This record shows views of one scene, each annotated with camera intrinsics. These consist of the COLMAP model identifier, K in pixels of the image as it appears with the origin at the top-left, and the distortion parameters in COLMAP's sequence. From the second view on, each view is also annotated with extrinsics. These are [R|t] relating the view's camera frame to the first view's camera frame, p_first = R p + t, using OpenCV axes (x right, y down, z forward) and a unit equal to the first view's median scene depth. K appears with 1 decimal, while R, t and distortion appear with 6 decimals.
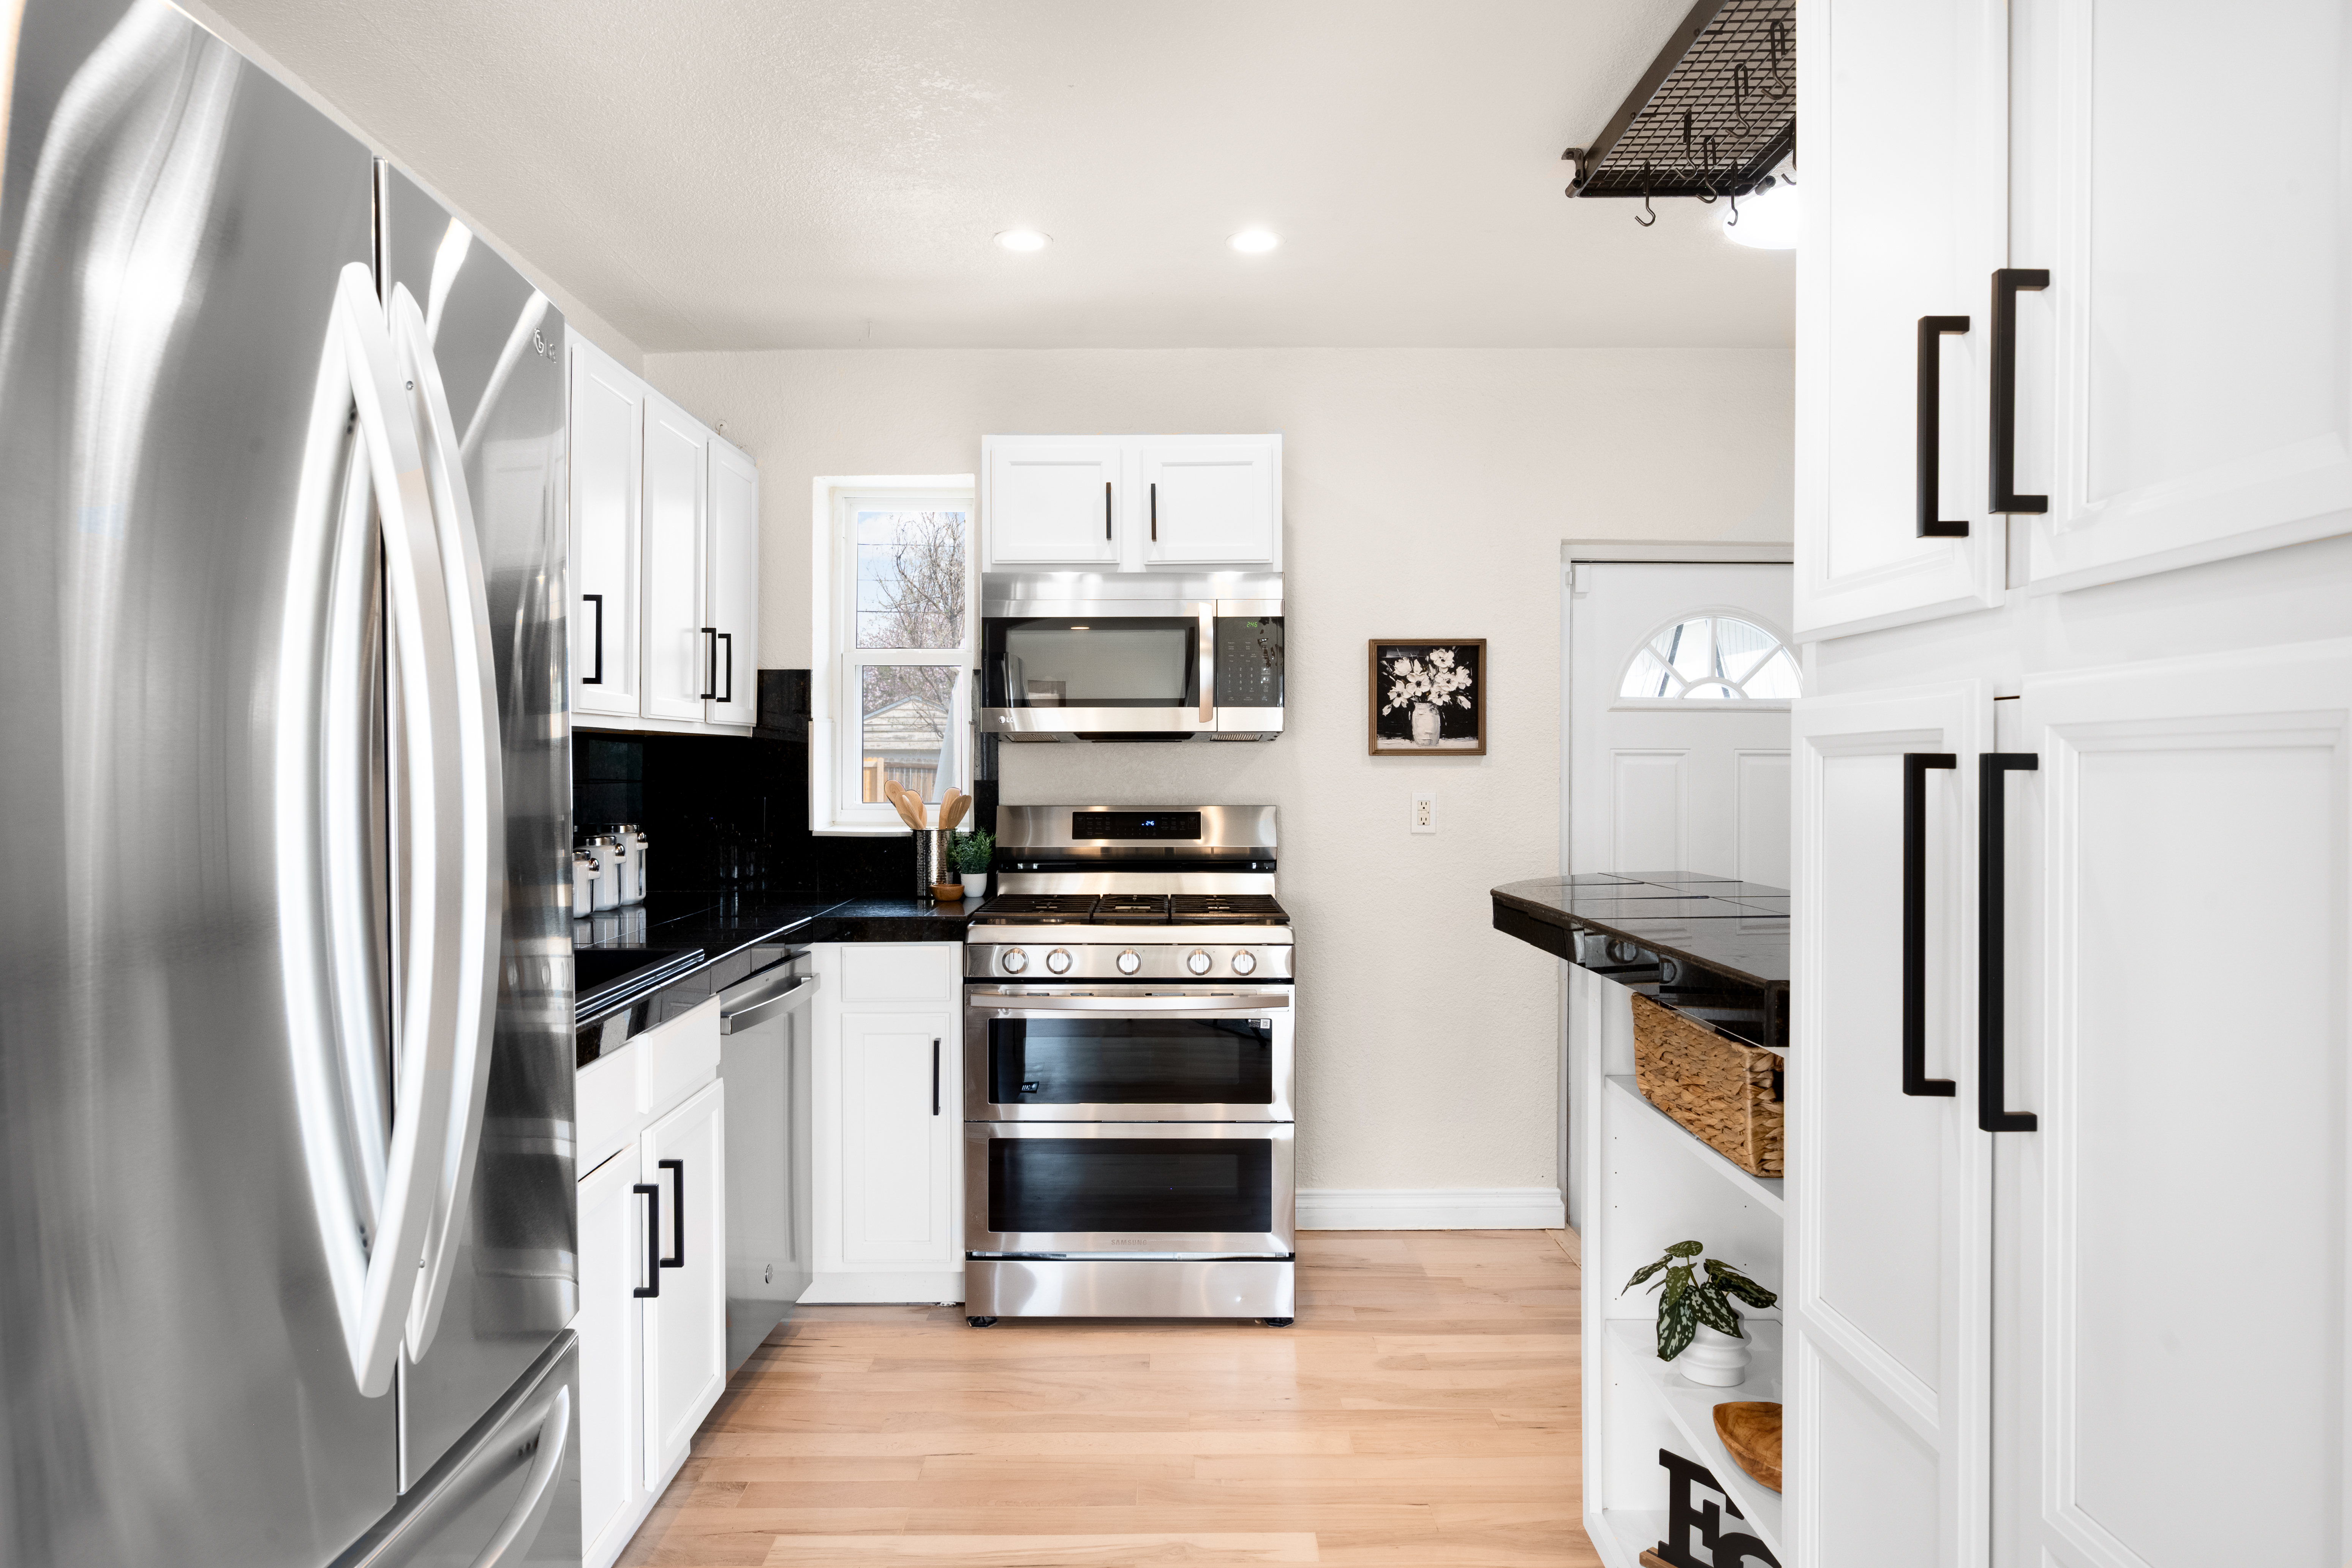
lens RADIAL K [[1430.6, 0, 1171.2], [0, 1430.6, 786.4], [0, 0, 1]] dist [-0.004551, -0.000943]
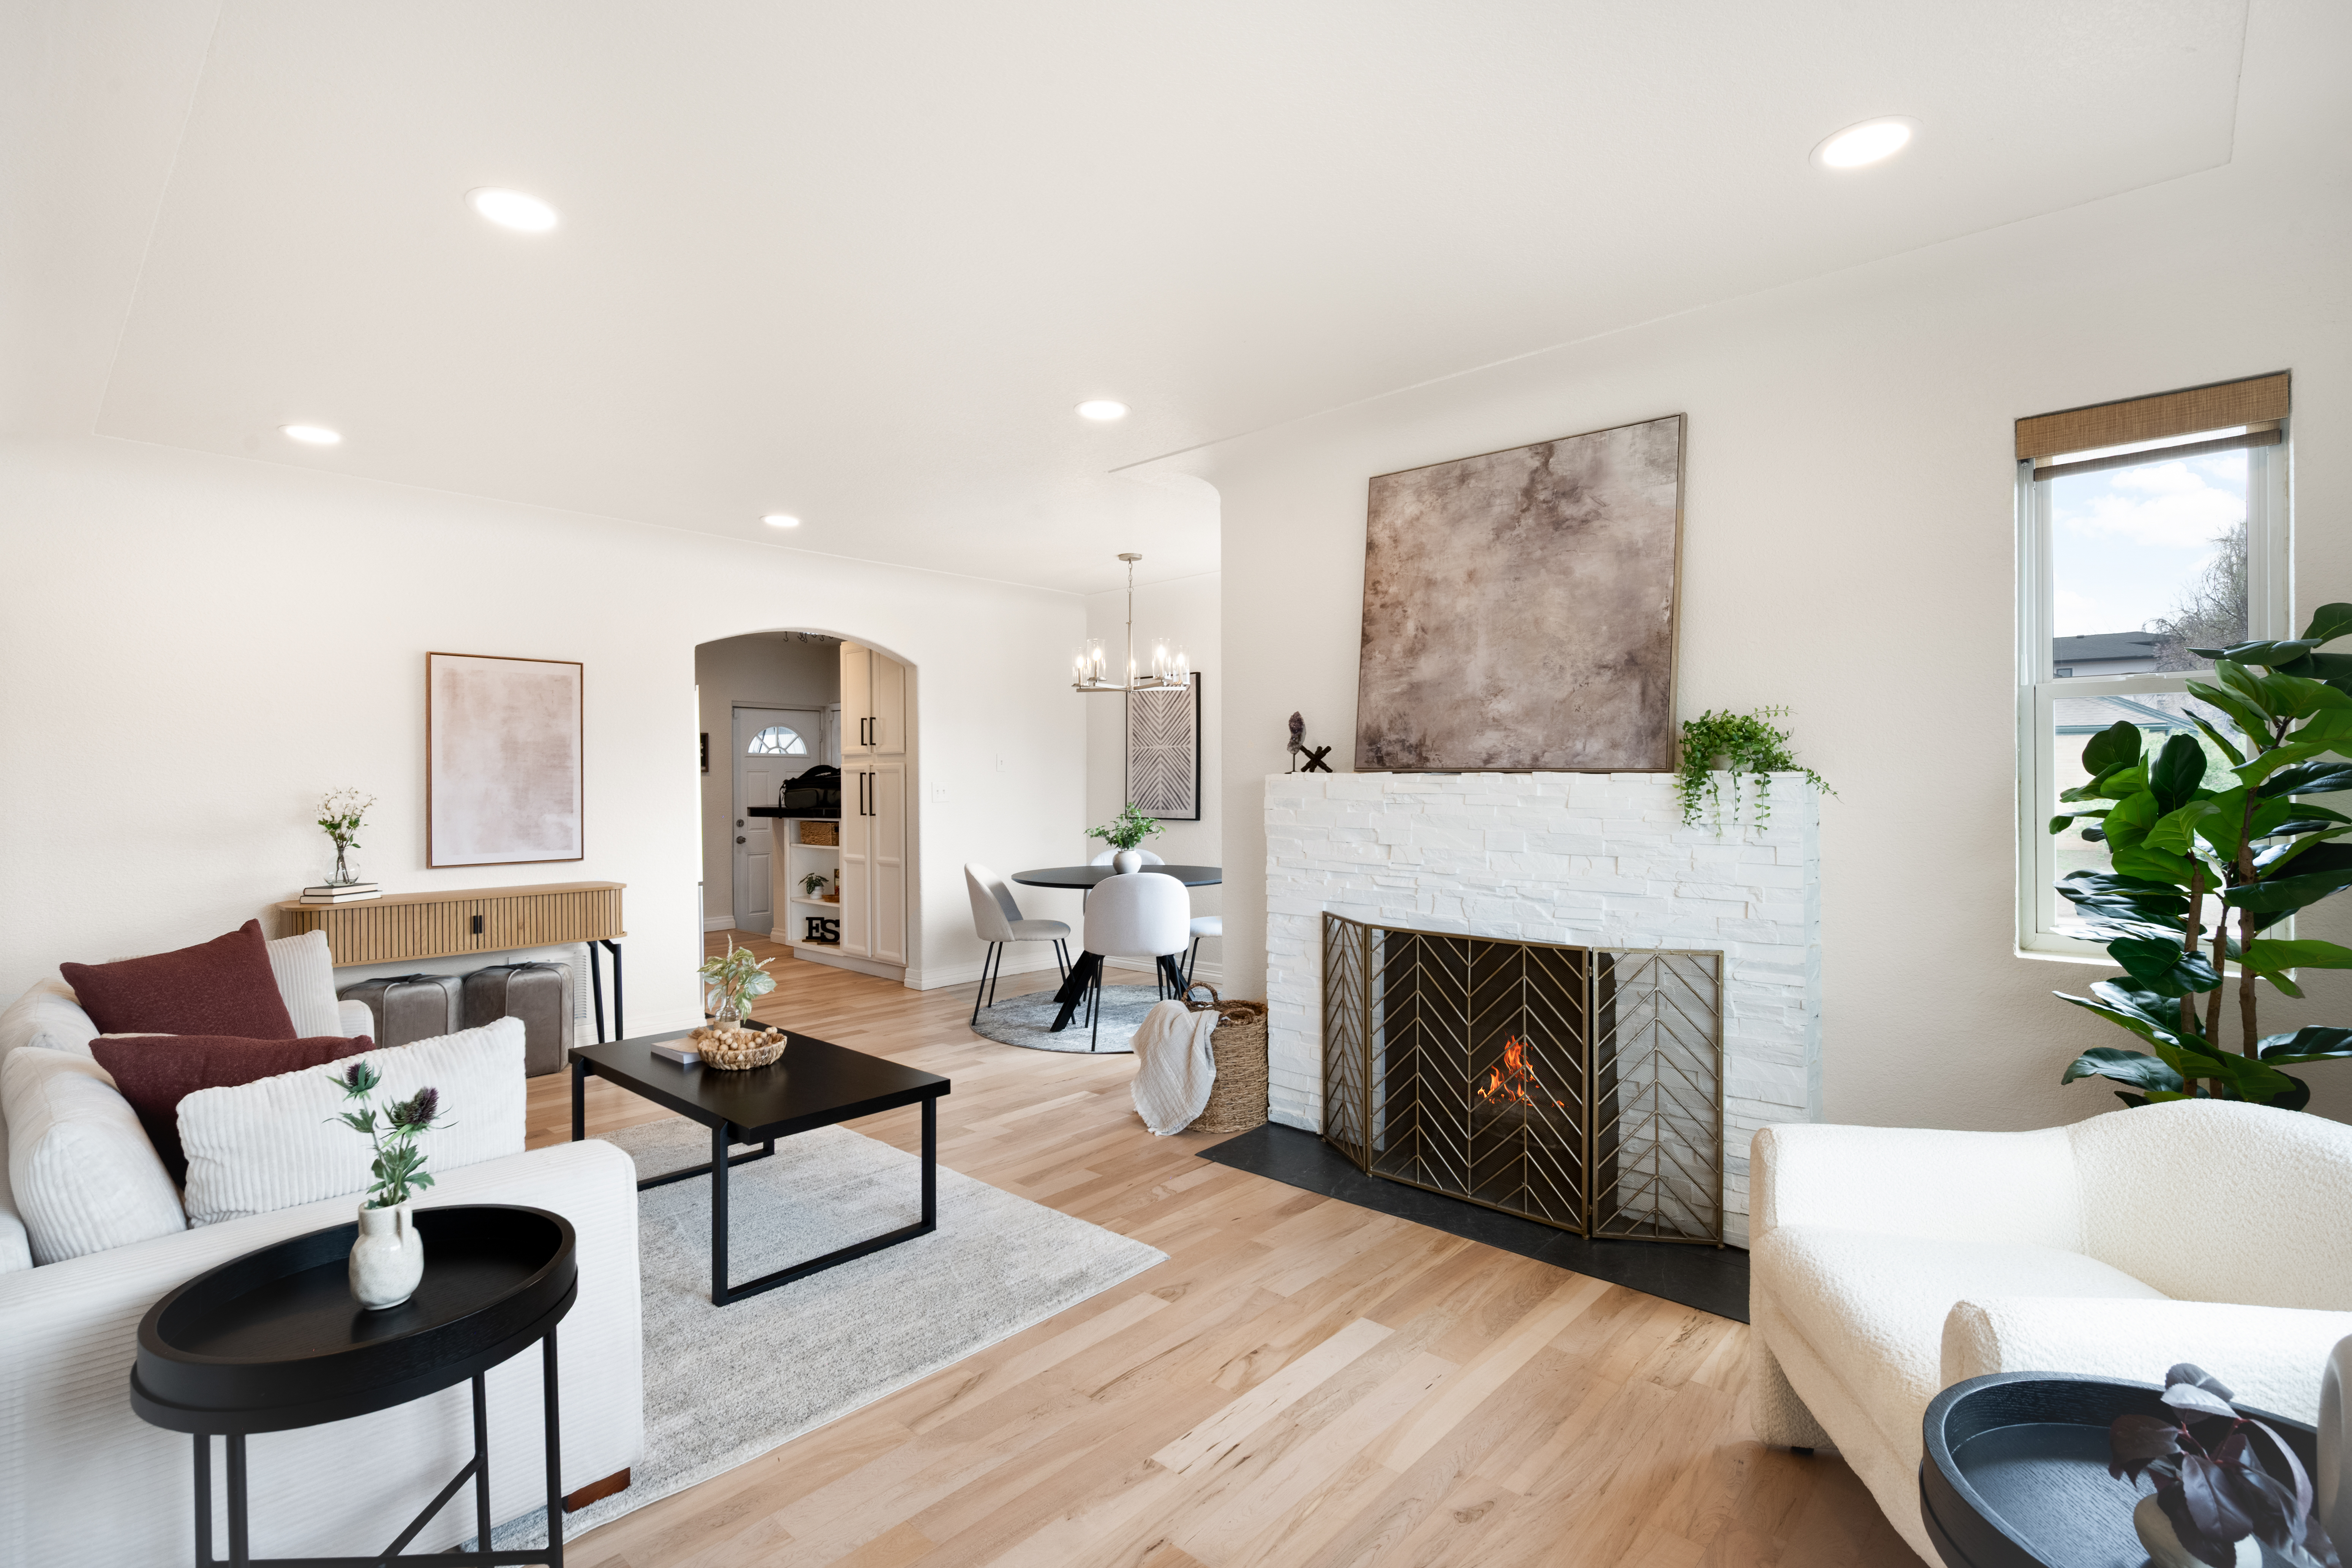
lens RADIAL K [[1080.9, 0, 1165.8], [0, 1080.9, 783.4], [0, 0, 1]] dist [0.001688, 0.000580]
pose [[0.685676, -0.009000, 0.727851, -2.722621], [0.015183, 0.999883, -0.001940, 0.073600], [-0.727749, 0.012381, 0.685732, -4.397663]]
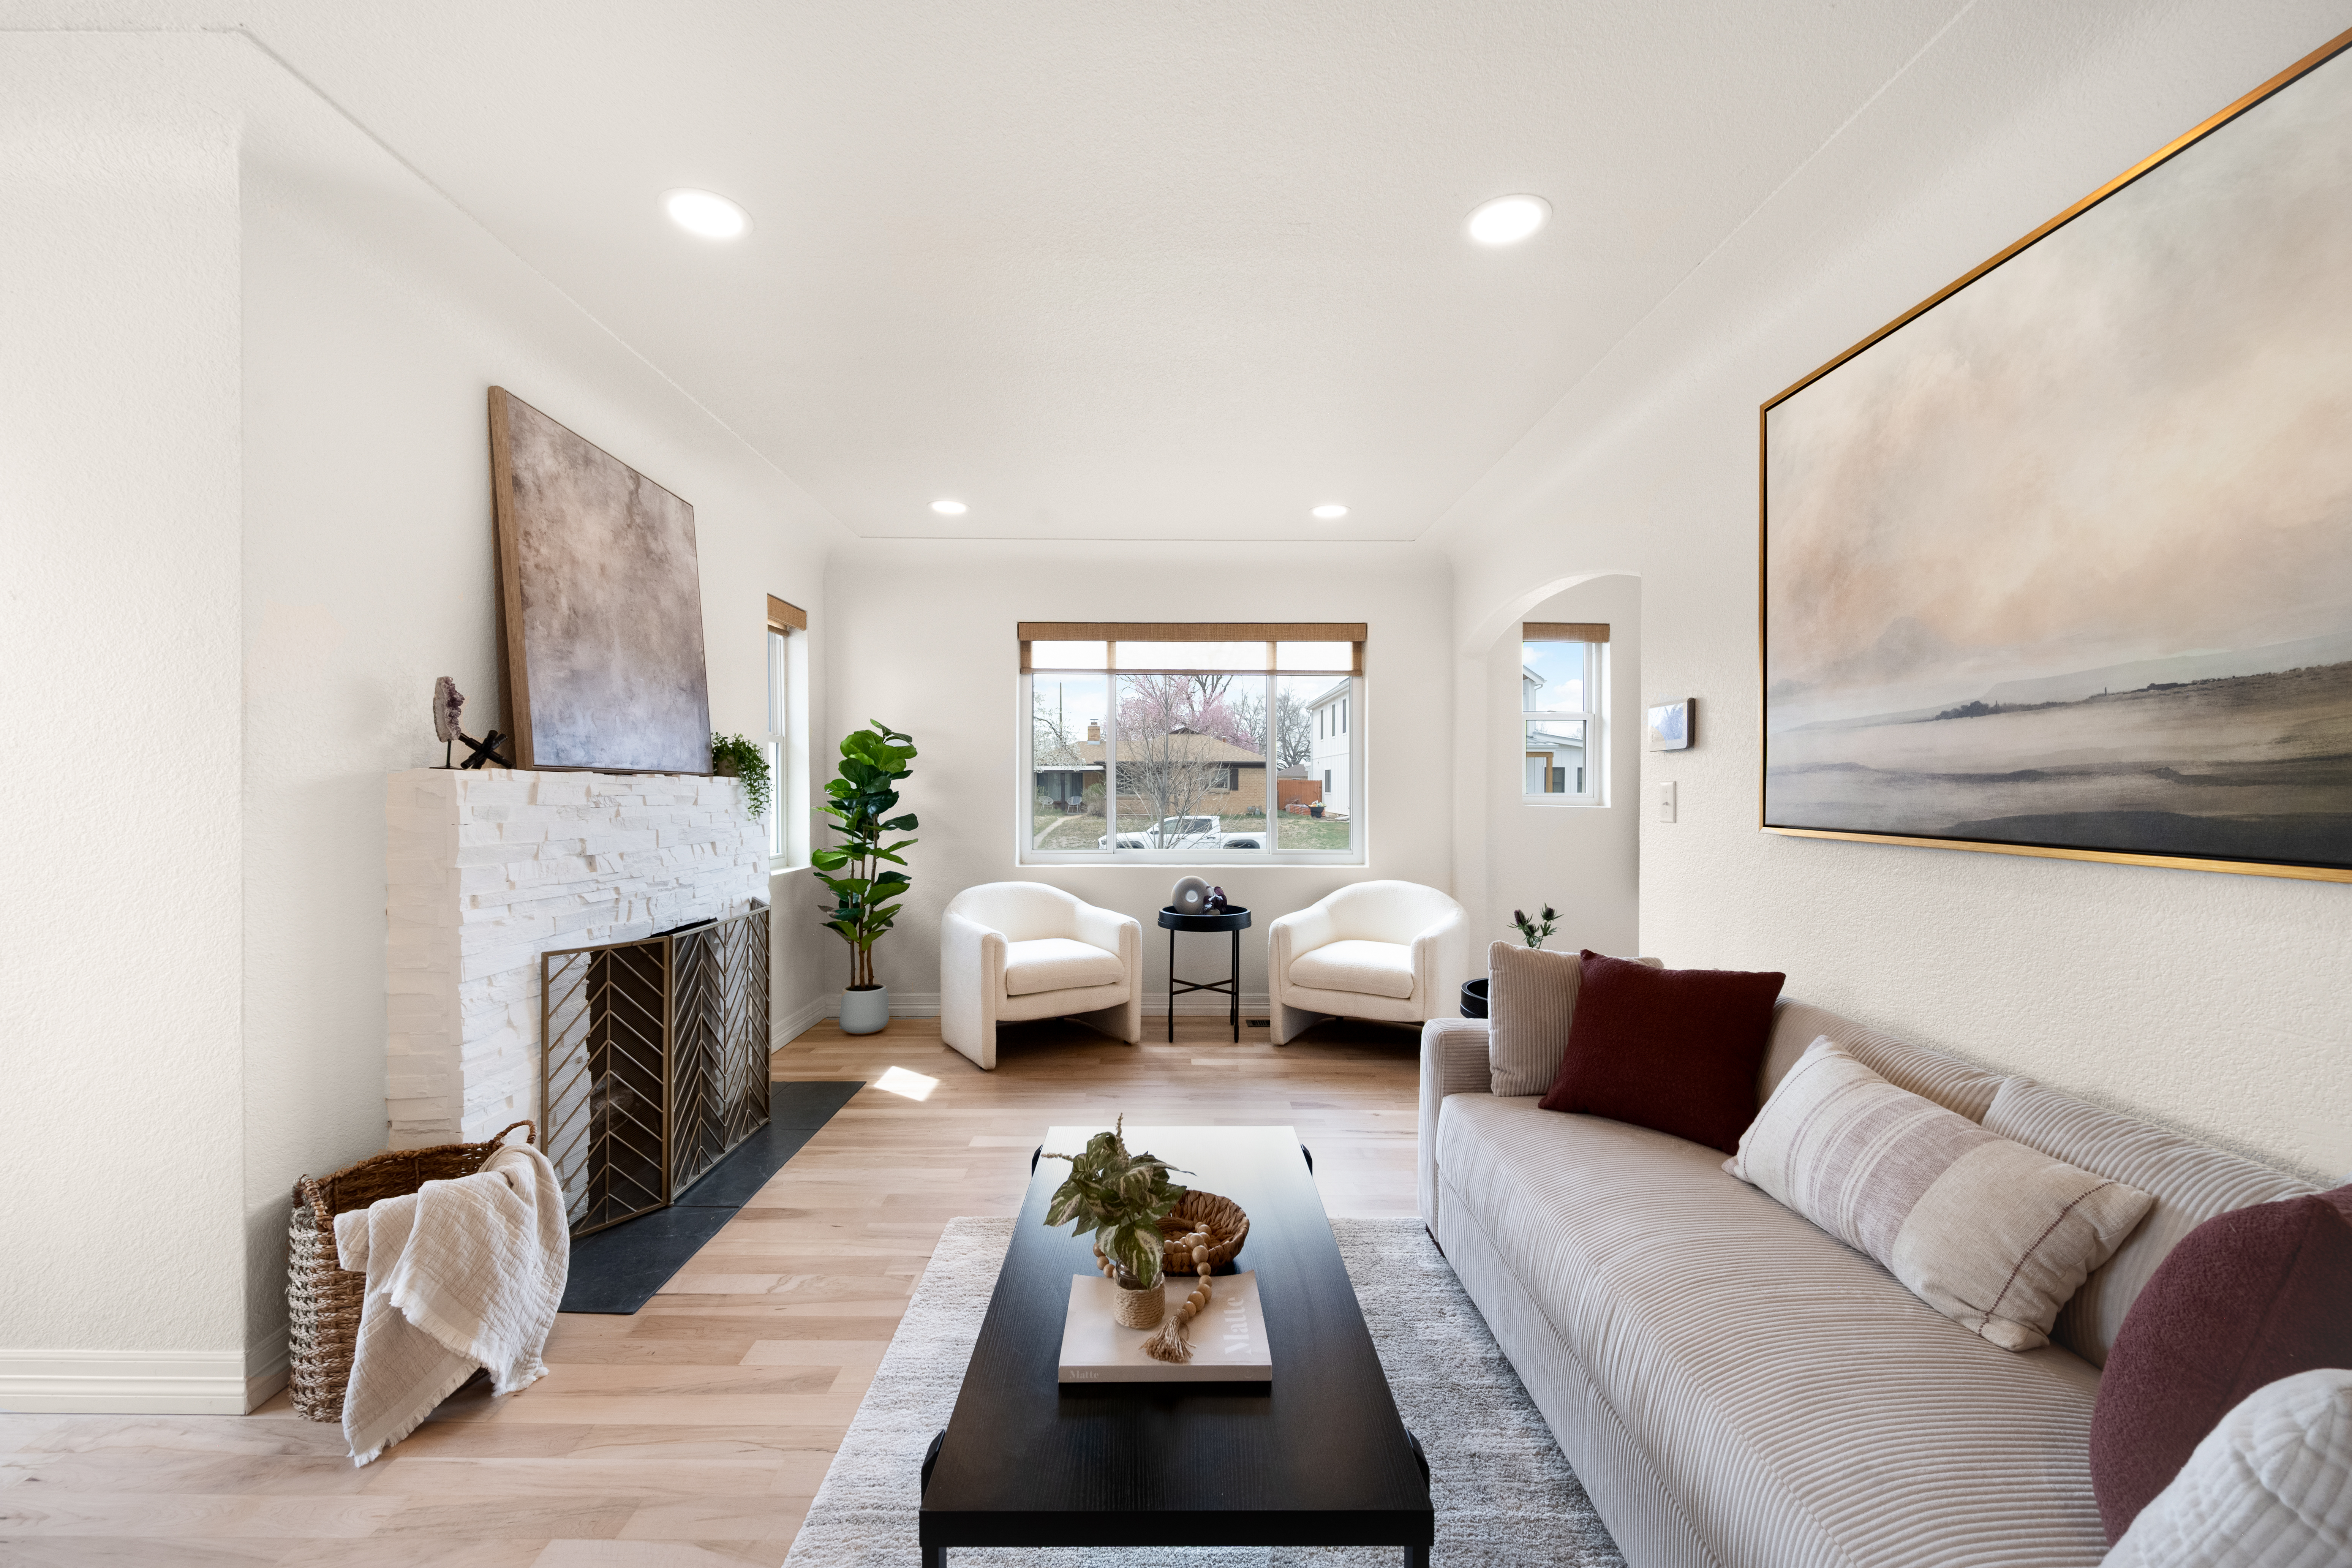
lens RADIAL K [[935.6, 0, 1170.3], [0, 935.6, 790.0], [0, 0, 1]] dist [-0.000979, -0.000291]
pose [[-0.999859, -0.007473, 0.015011, -1.486877], [-0.007190, 0.999797, 0.018803, 0.034958], [-0.015149, 0.018692, -0.999711, -0.369475]]
